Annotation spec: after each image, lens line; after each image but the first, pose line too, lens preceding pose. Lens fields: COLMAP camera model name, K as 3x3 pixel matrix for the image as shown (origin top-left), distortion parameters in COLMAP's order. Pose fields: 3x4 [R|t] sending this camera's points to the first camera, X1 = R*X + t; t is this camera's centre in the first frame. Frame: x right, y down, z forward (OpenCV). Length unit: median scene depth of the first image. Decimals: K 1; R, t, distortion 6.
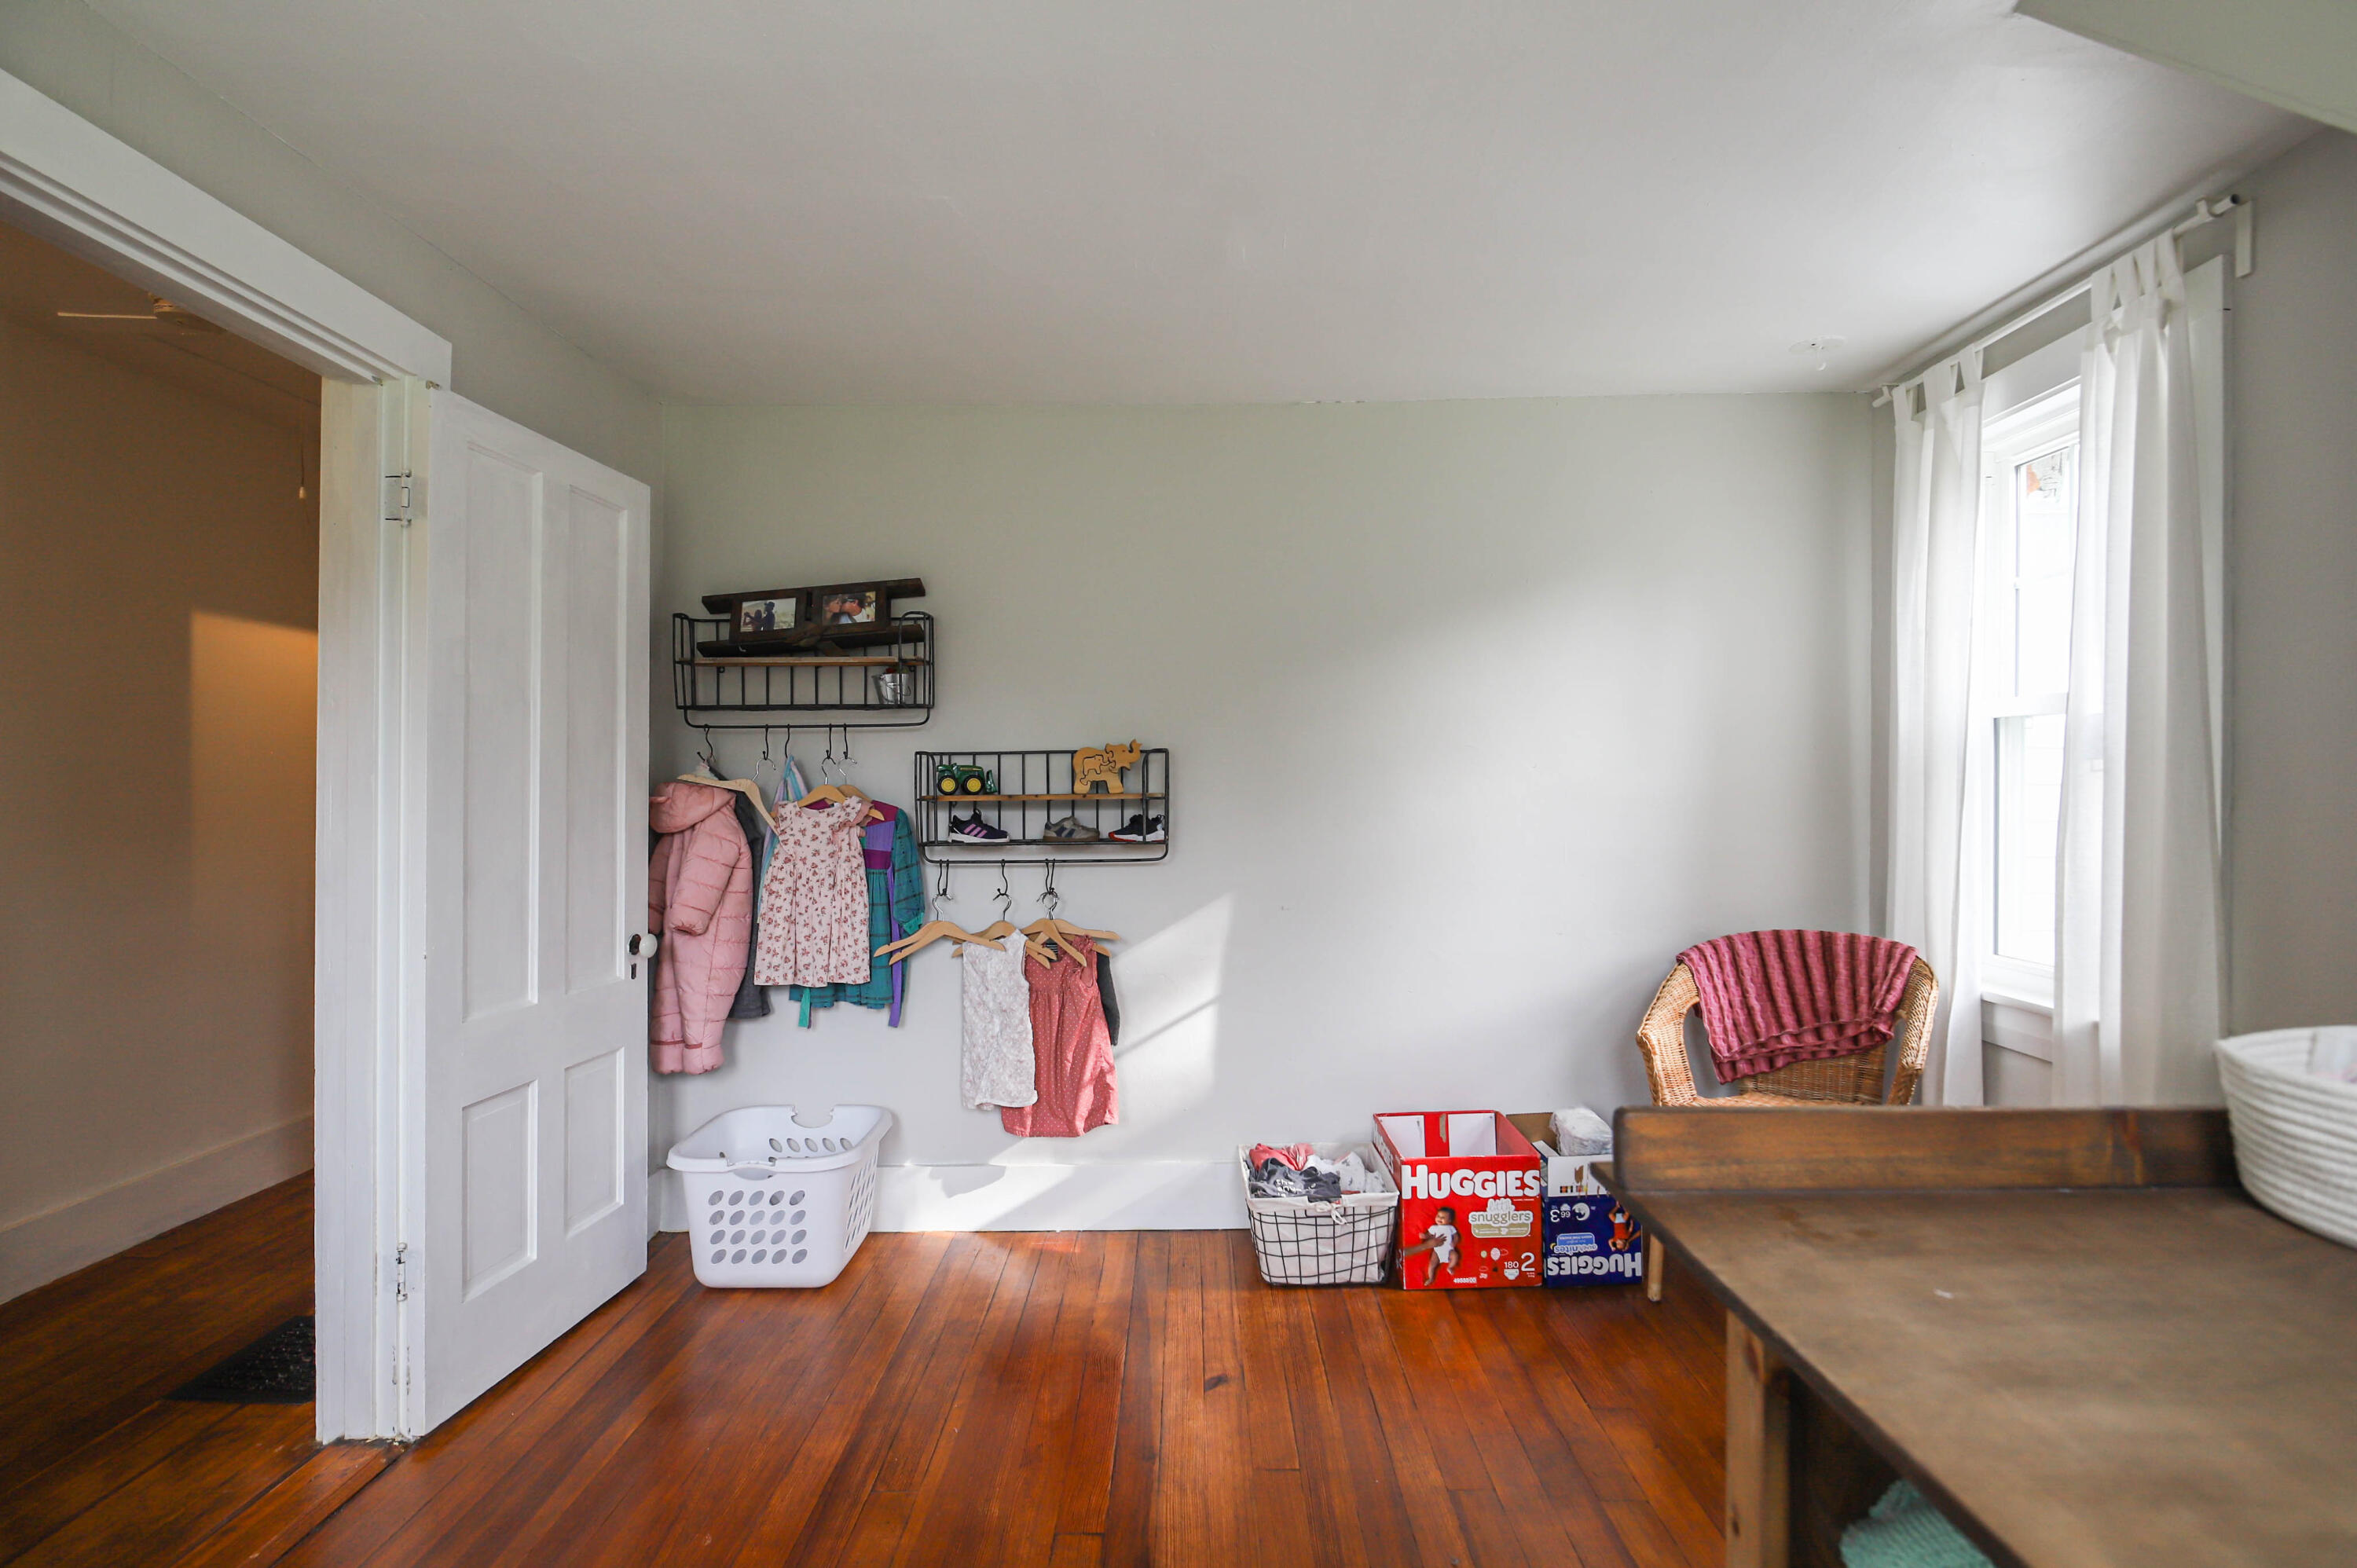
lens RADIAL K [[1153.8, 0, 1172.2], [0, 1153.8, 794.0], [0, 0, 1]] dist [-0.009860, -0.001491]
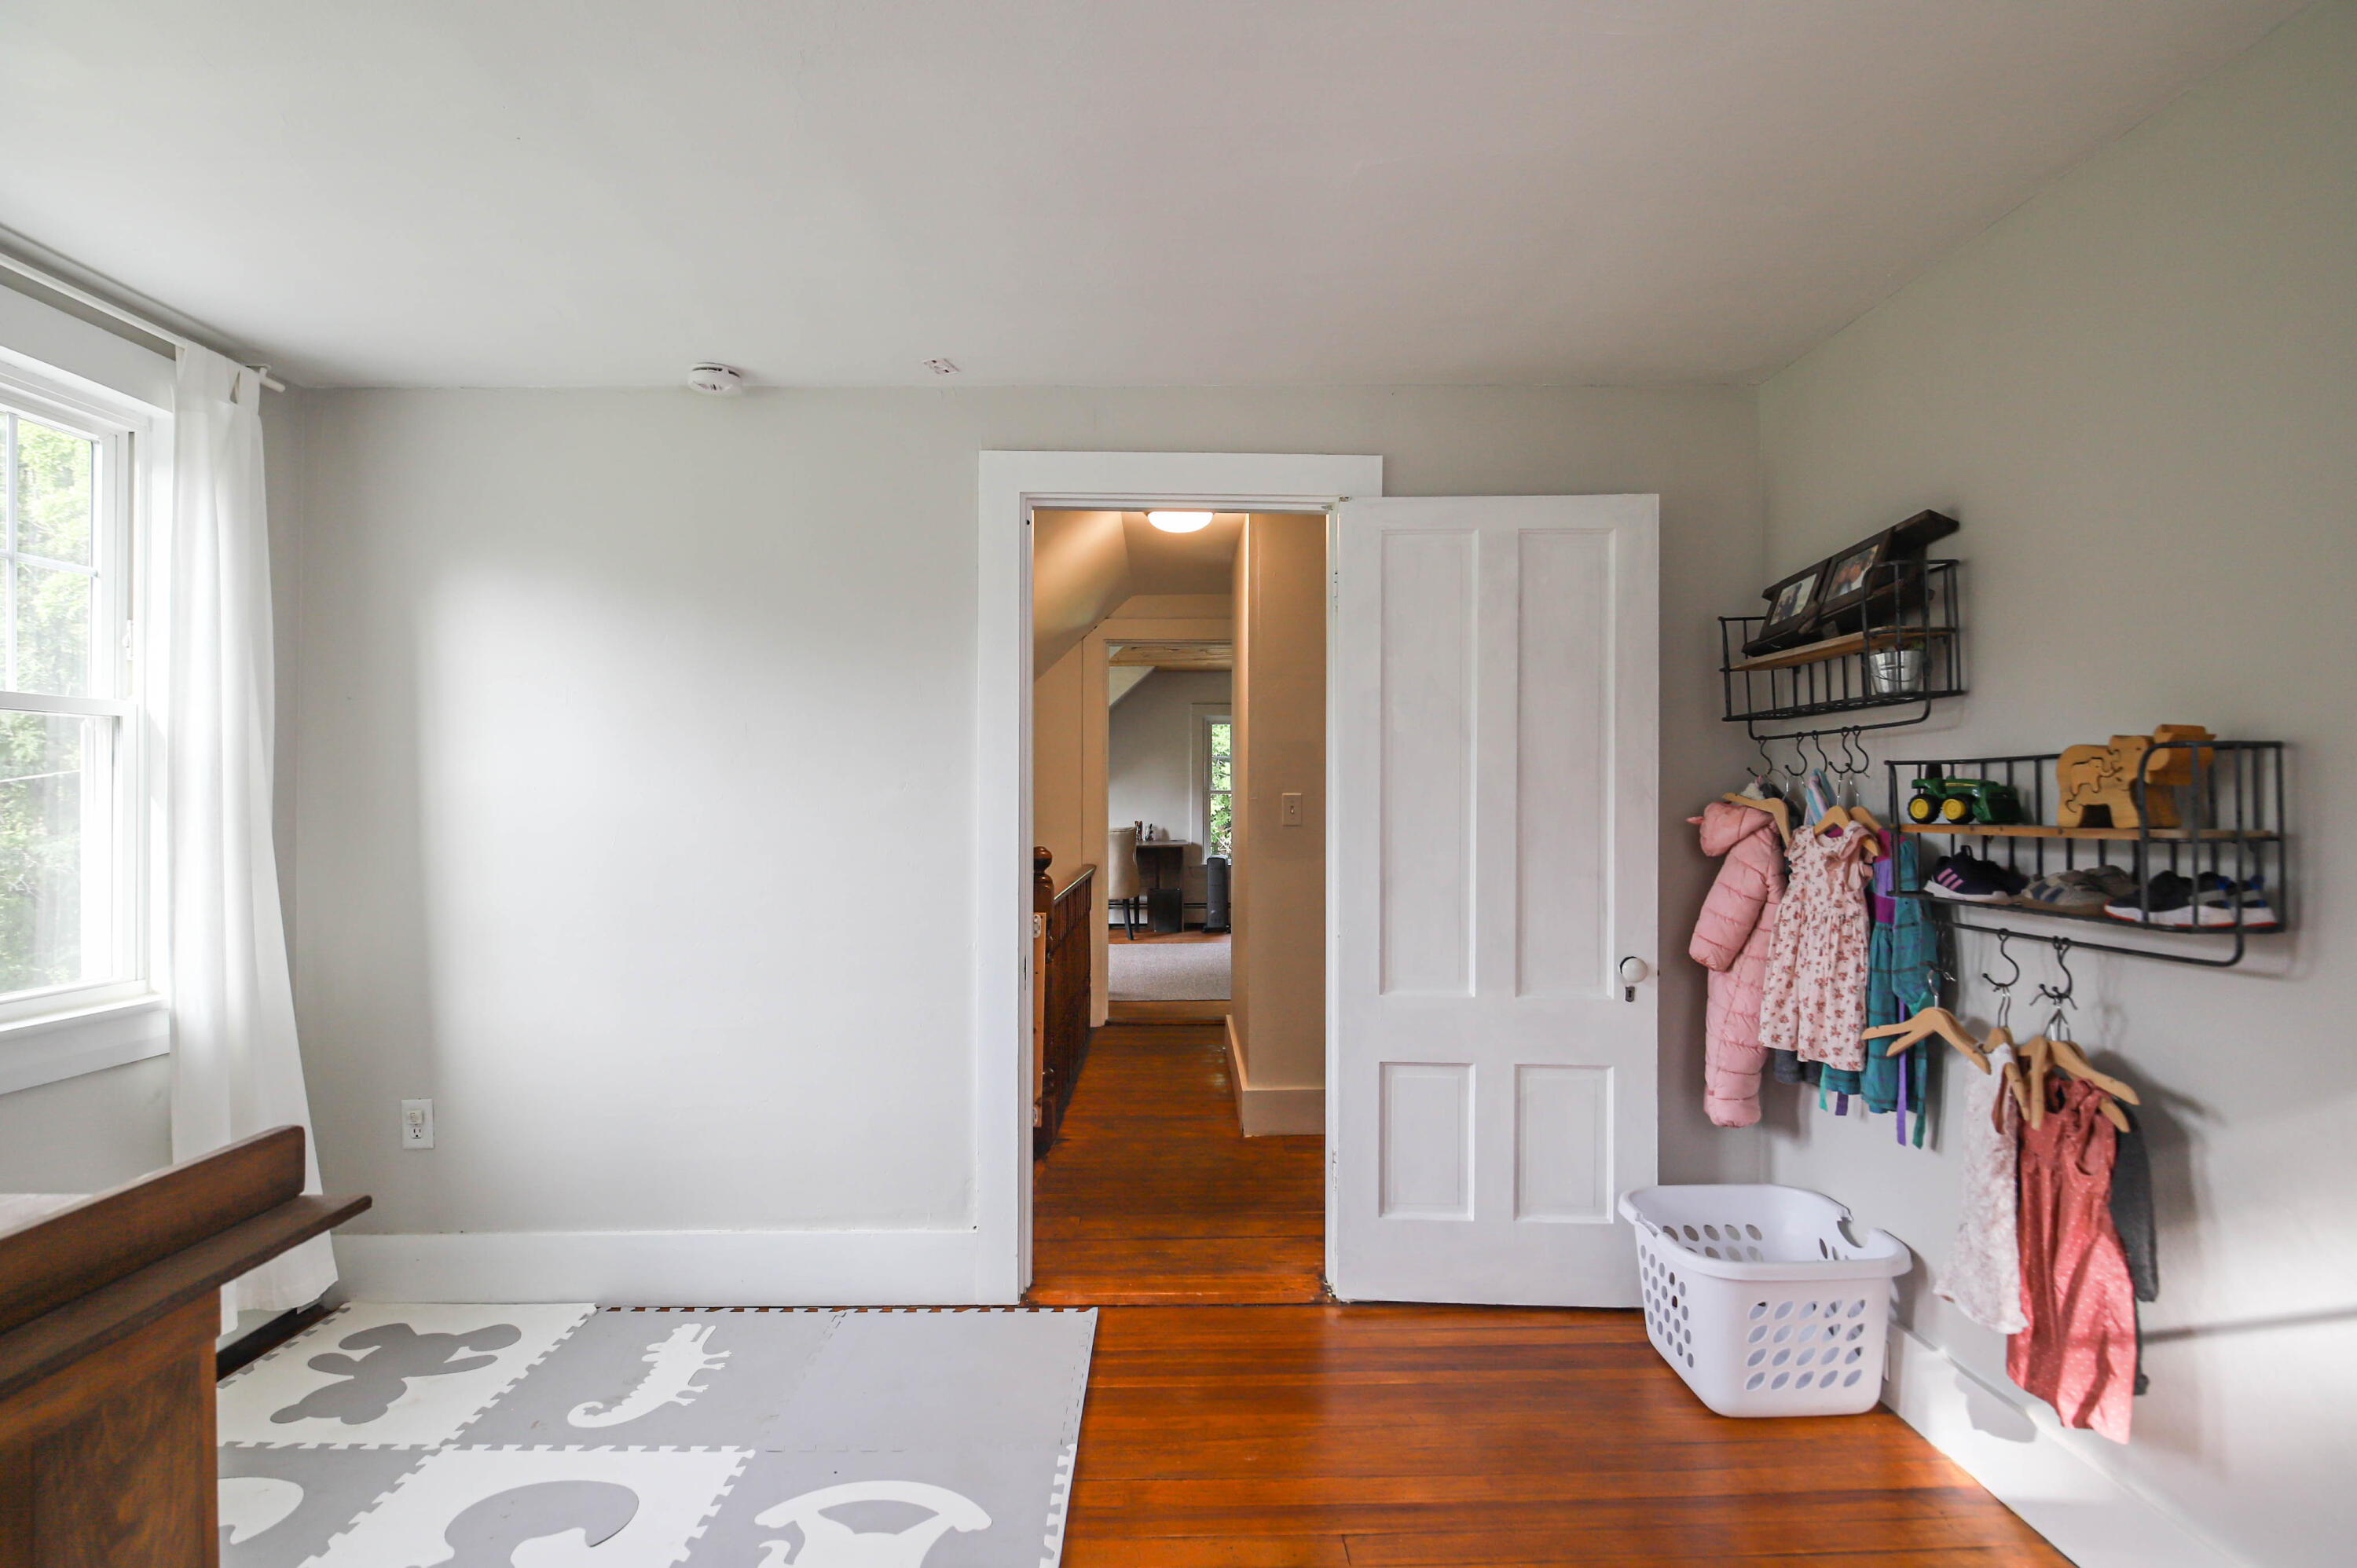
lens RADIAL K [[1153.8, 0, 1183.8], [0, 1153.8, 790.5], [0, 0, 1]] dist [-0.009860, -0.001491]
pose [[0.044339, -0.001635, -0.999015, 0.462538], [-0.006405, 0.999978, -0.001921, -0.014596], [0.998996, 0.006484, 0.044328, 0.530769]]
